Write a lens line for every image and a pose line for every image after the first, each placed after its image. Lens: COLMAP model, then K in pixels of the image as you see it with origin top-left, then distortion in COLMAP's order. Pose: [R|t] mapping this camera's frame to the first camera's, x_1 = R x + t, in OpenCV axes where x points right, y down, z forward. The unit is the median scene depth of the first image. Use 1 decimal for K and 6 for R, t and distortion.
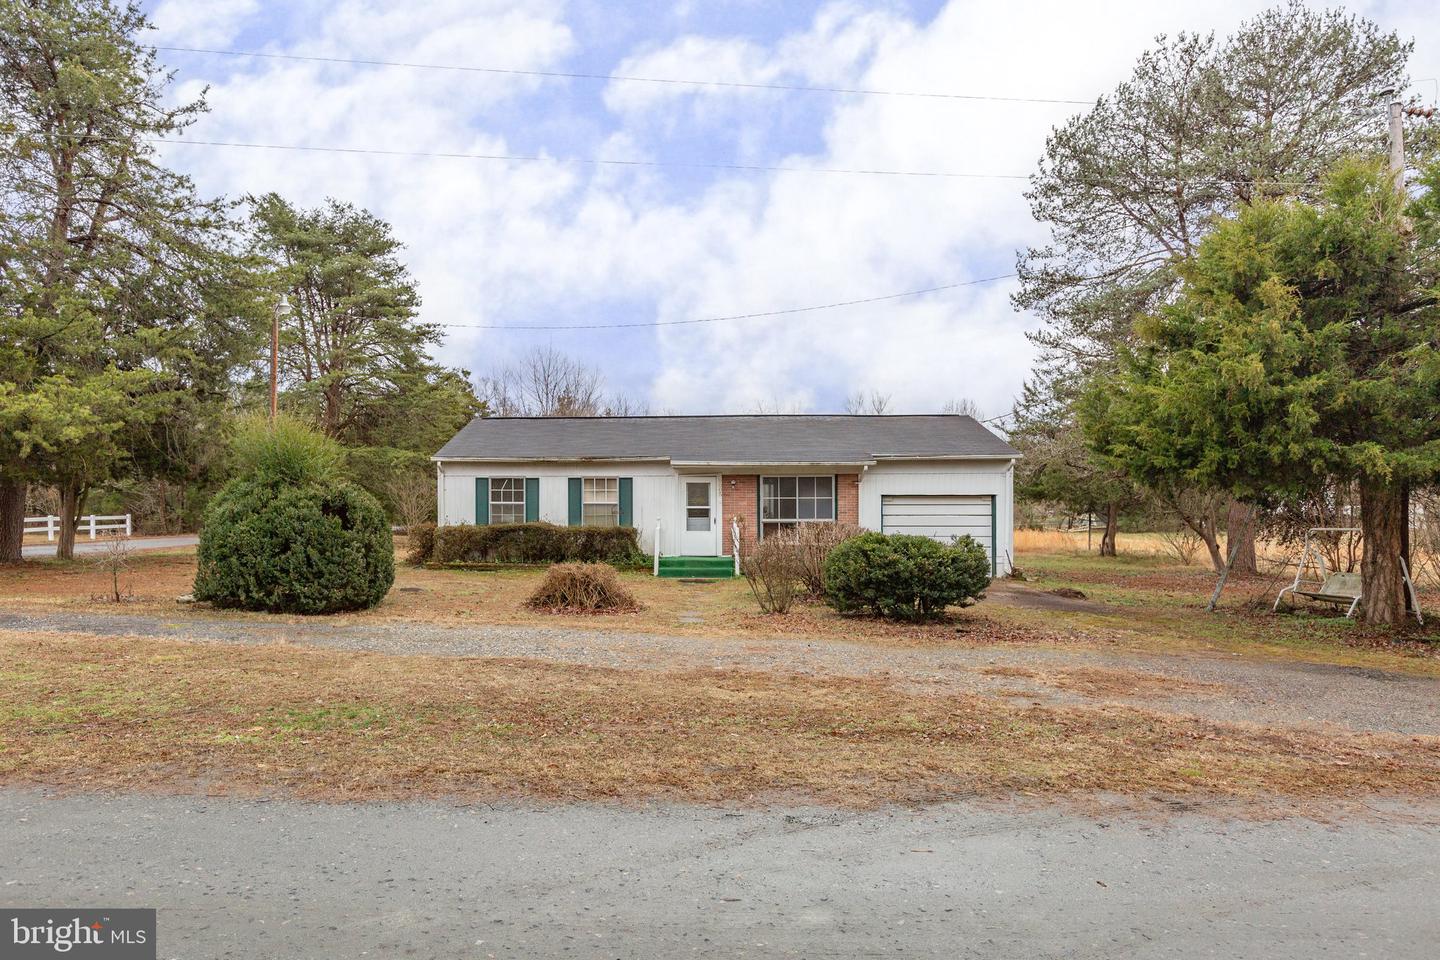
lens RADIAL K [[866.8, 0, 645.7], [0, 866.8, 508.9], [0, 0, 1]] dist [-0.000783, 0.000094]
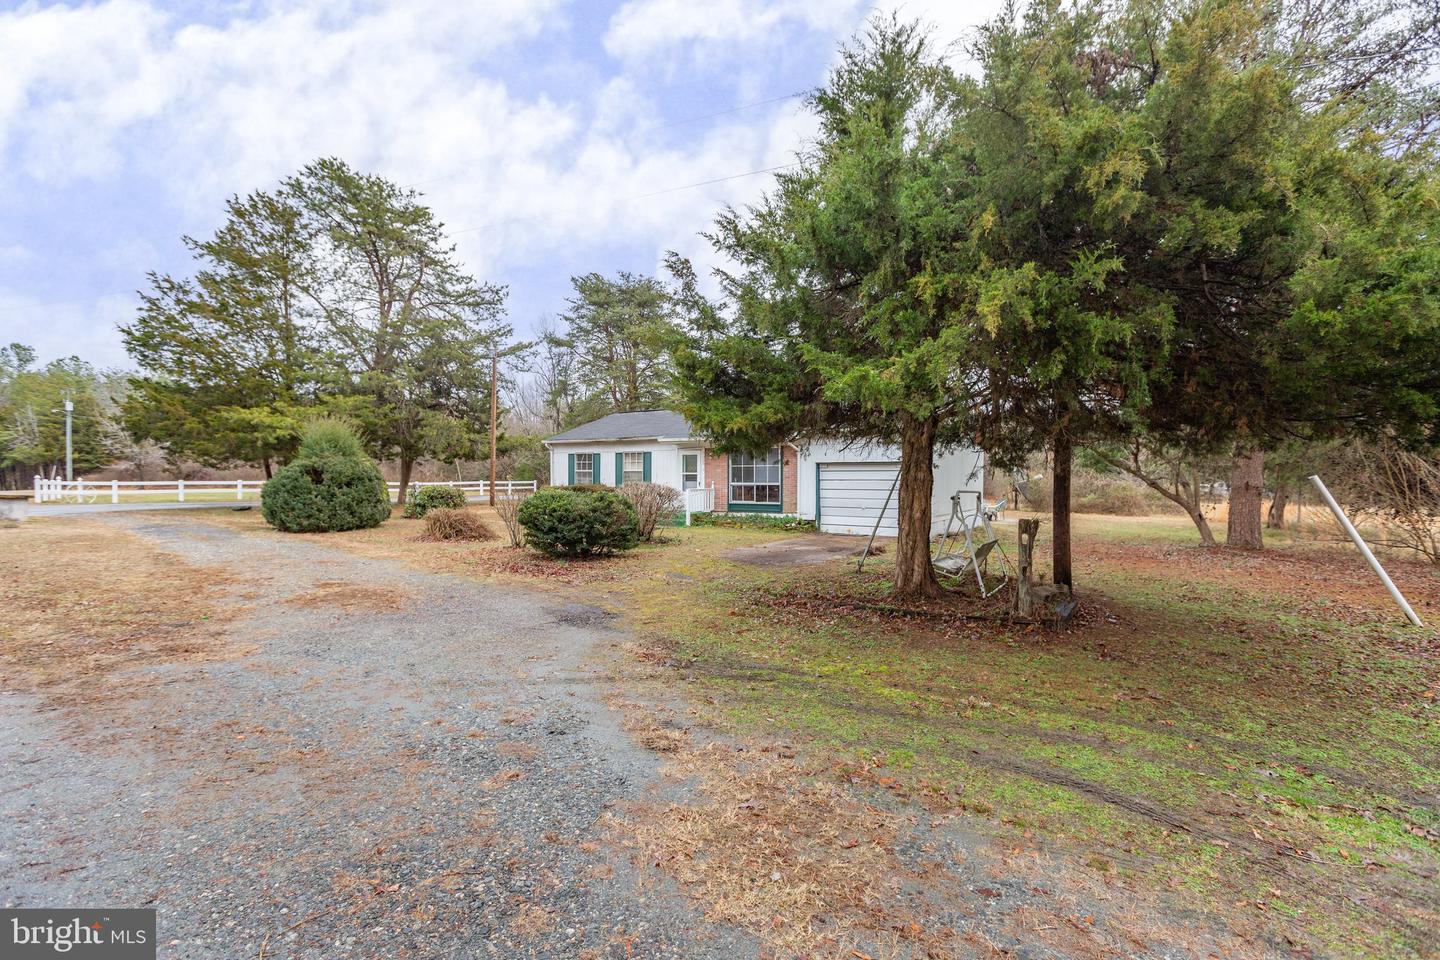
lens RADIAL K [[654.1, 0, 720.0], [0, 654.1, 480.0], [0, 0, 1]] dist [0.001128, 0.000285]
pose [[0.871326, 0.002664, -0.490697, 0.585568], [-0.002660, 0.999996, 0.000705, 0.007137], [0.490697, 0.000692, 0.871330, 0.160446]]
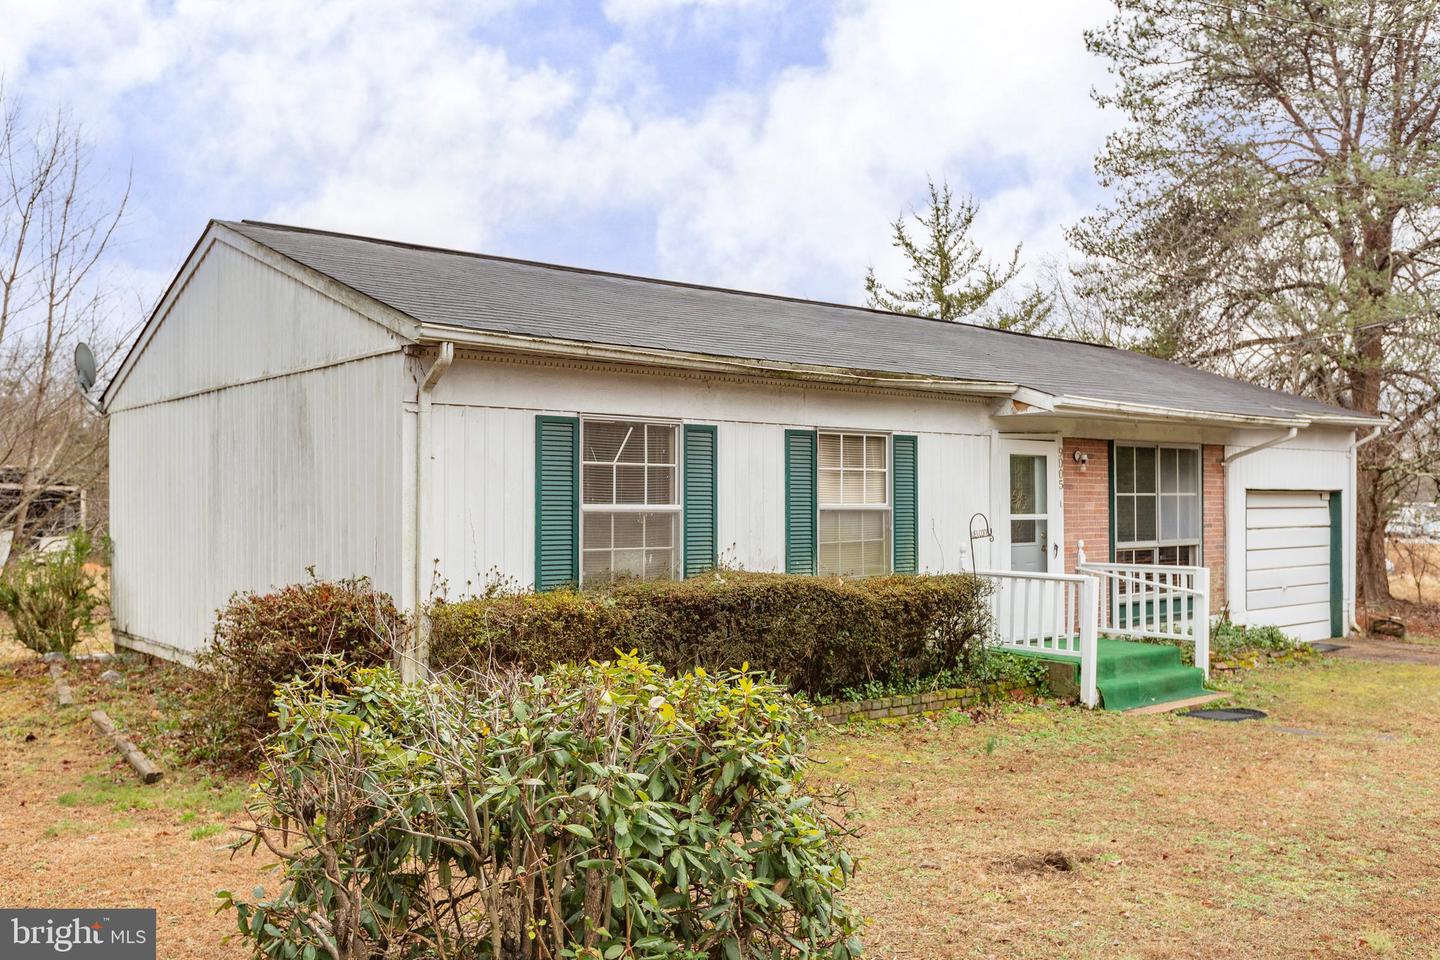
lens RADIAL K [[1267.1, 0, 720.0], [0, 1267.1, 480.0], [0, 0, 1]] dist [-0.011782, -0.000073]
pose [[0.705659, 0.011197, 0.708463, -0.446457], [0.006300, 0.999736, -0.022076, -0.006818], [-0.708523, 0.020041, 0.705403, 0.692387]]
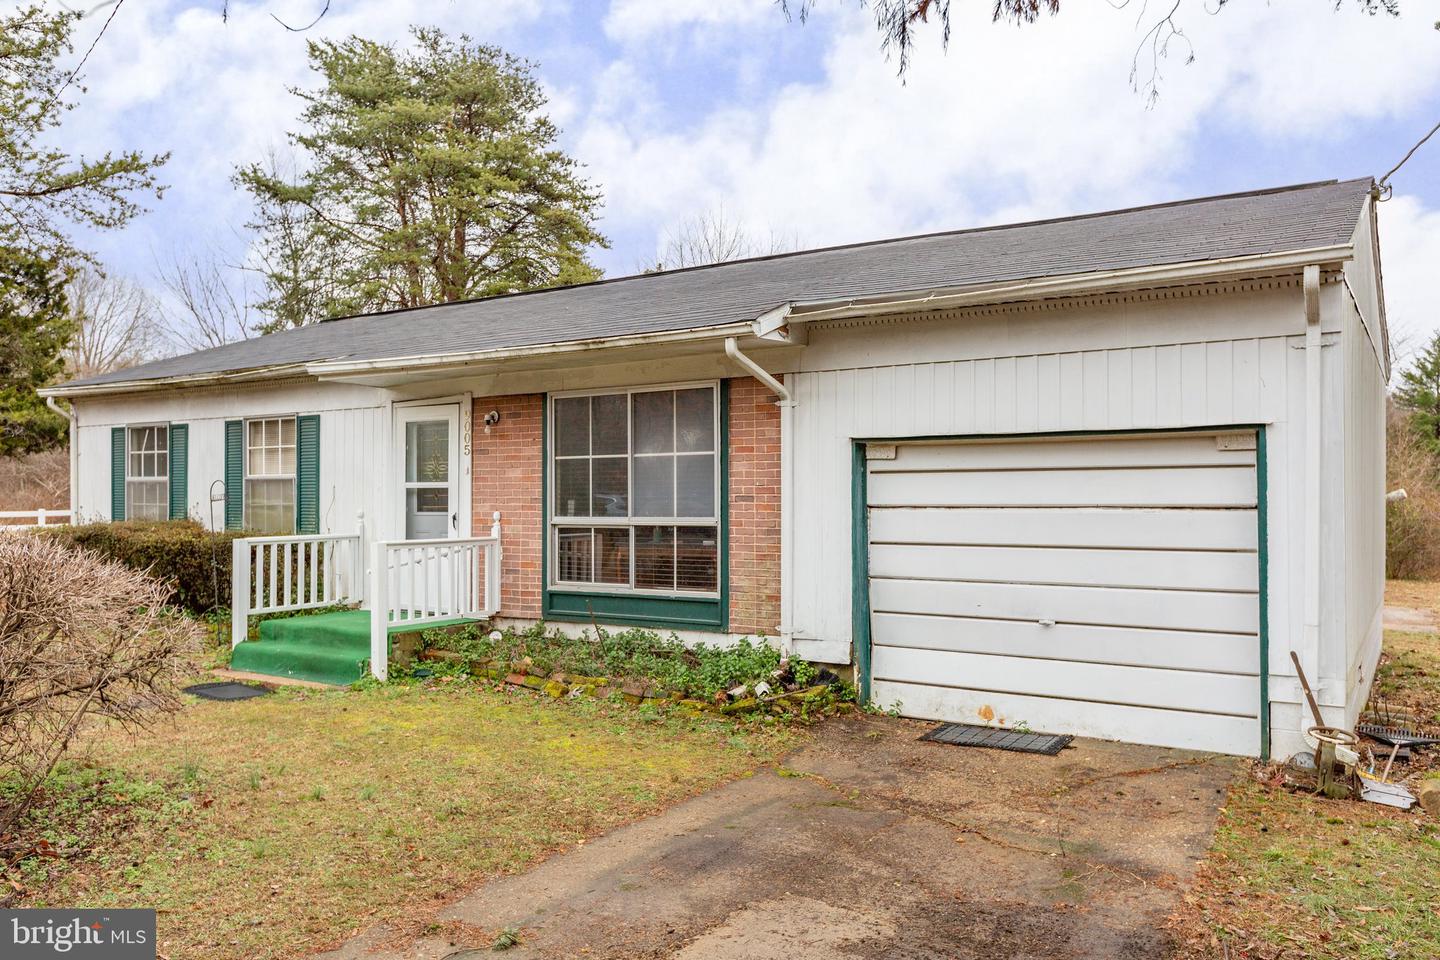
lens RADIAL K [[1104.9, 0, 711.4], [0, 1104.9, 487.0], [0, 0, 1]] dist [0.010322, 0.000311]
pose [[0.872391, -0.006963, -0.488758, 0.410320], [0.001730, 0.999936, -0.011157, 0.004692], [0.488805, 0.008887, 0.872348, 0.633461]]
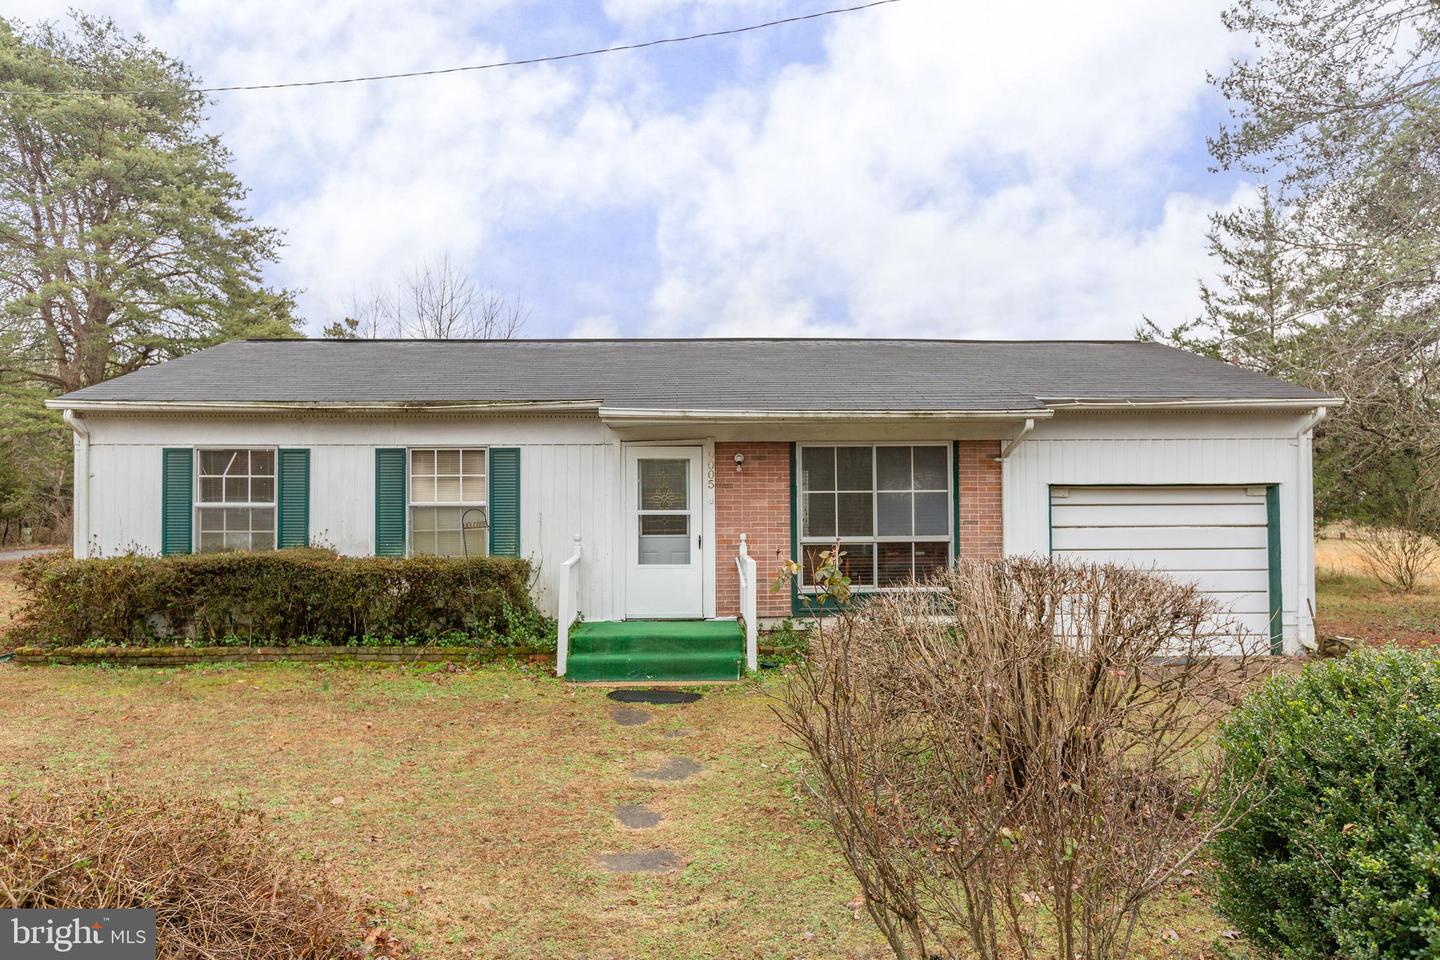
lens RADIAL K [[959.3, 0, 724.4], [0, 959.3, 448.0], [0, 0, 1]] dist [0.000331, 0.001014]
pose [[0.994314, 0.001291, 0.106476, 0.038537], [0.005408, 0.998024, -0.062604, -0.003965], [-0.106347, 0.062824, 0.992342, 0.489566]]
